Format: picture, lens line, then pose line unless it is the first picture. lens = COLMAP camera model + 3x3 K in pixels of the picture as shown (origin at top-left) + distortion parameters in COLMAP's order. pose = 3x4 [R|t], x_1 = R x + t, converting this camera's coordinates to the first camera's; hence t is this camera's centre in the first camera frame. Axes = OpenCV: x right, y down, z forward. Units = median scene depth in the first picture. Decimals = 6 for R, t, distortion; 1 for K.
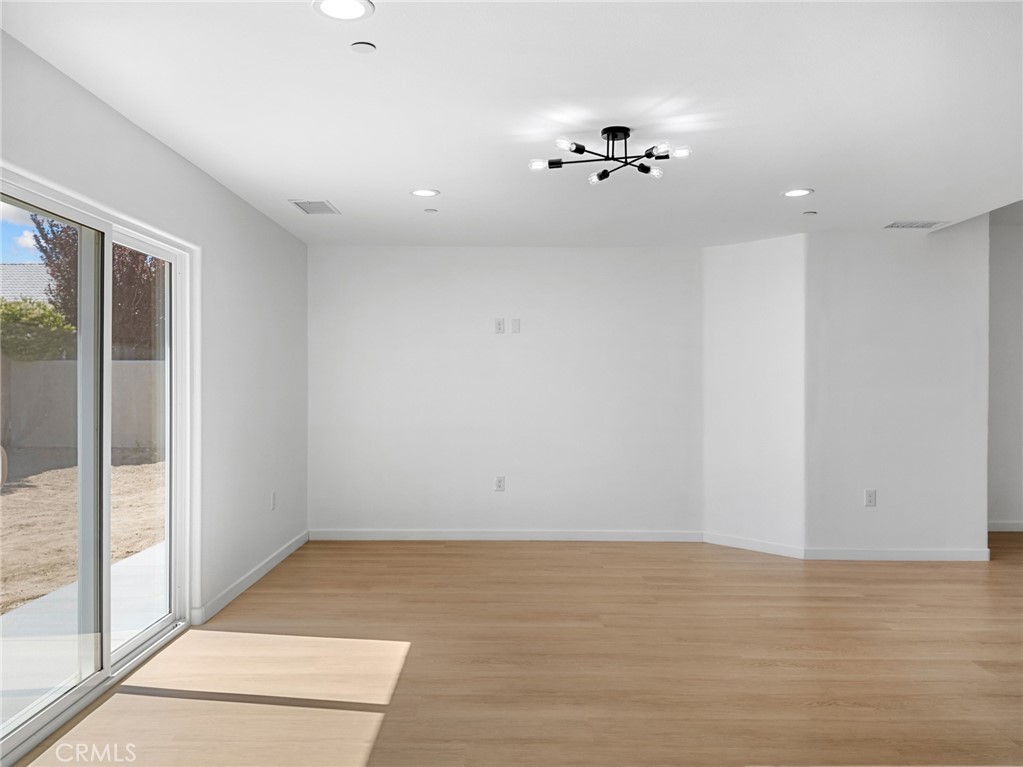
lens RADIAL K [[803.6, 0, 504.3], [0, 803.6, 380.2], [0, 0, 1]] dist [0.027008, -0.006398]
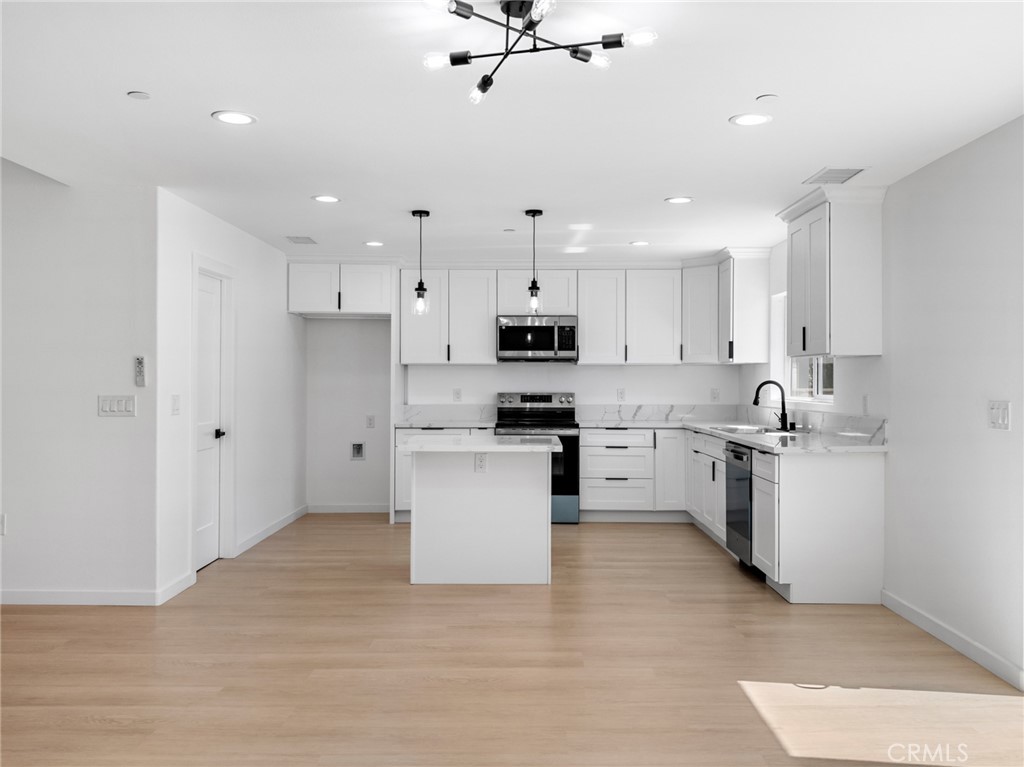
lens RADIAL K [[827.0, 0, 529.4], [0, 827.0, 384.2], [0, 0, 1]] dist [-0.001419, -0.001468]
pose [[-0.999911, -0.007830, -0.010777, 0.118269], [-0.007772, 0.999955, -0.005454, 0.009410], [0.010819, -0.005370, -0.999927, 1.408584]]
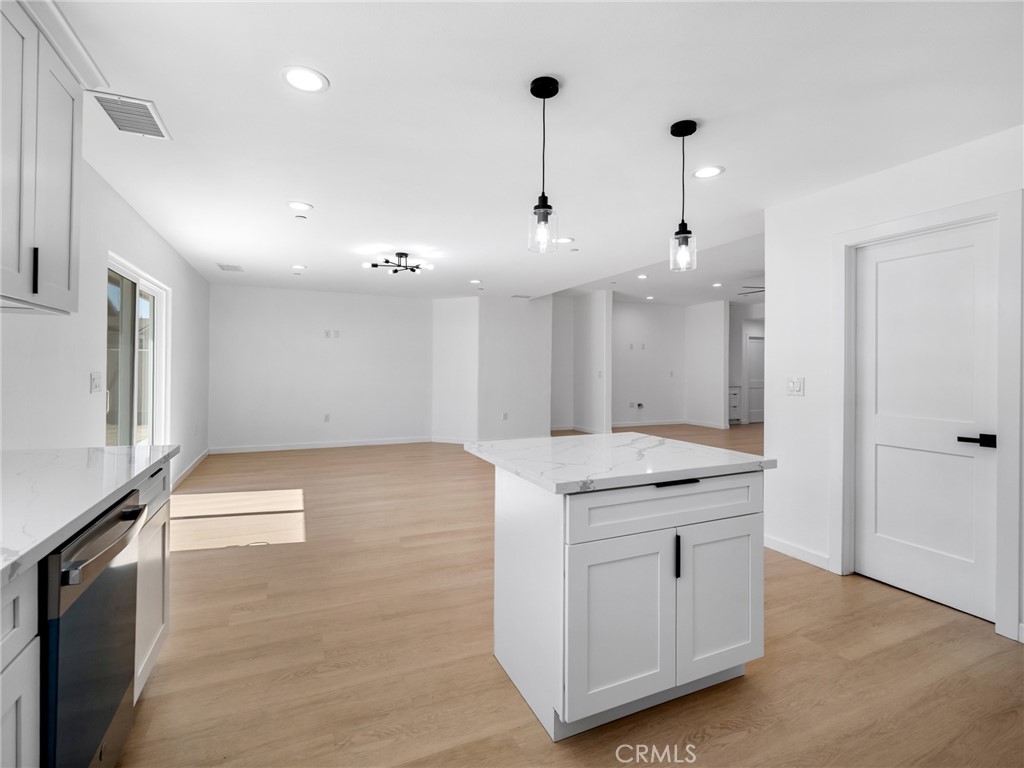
lens RADIAL K [[486.2, 0, 510.4], [0, 486.2, 363.0], [0, 0, 1]] dist [-0.000077, -0.000047]
pose [[0.912017, 0.007326, 0.410088, -0.126883], [-0.005835, 0.999971, -0.004887, 0.006127], [-0.410112, 0.002064, 0.912033, -0.340937]]
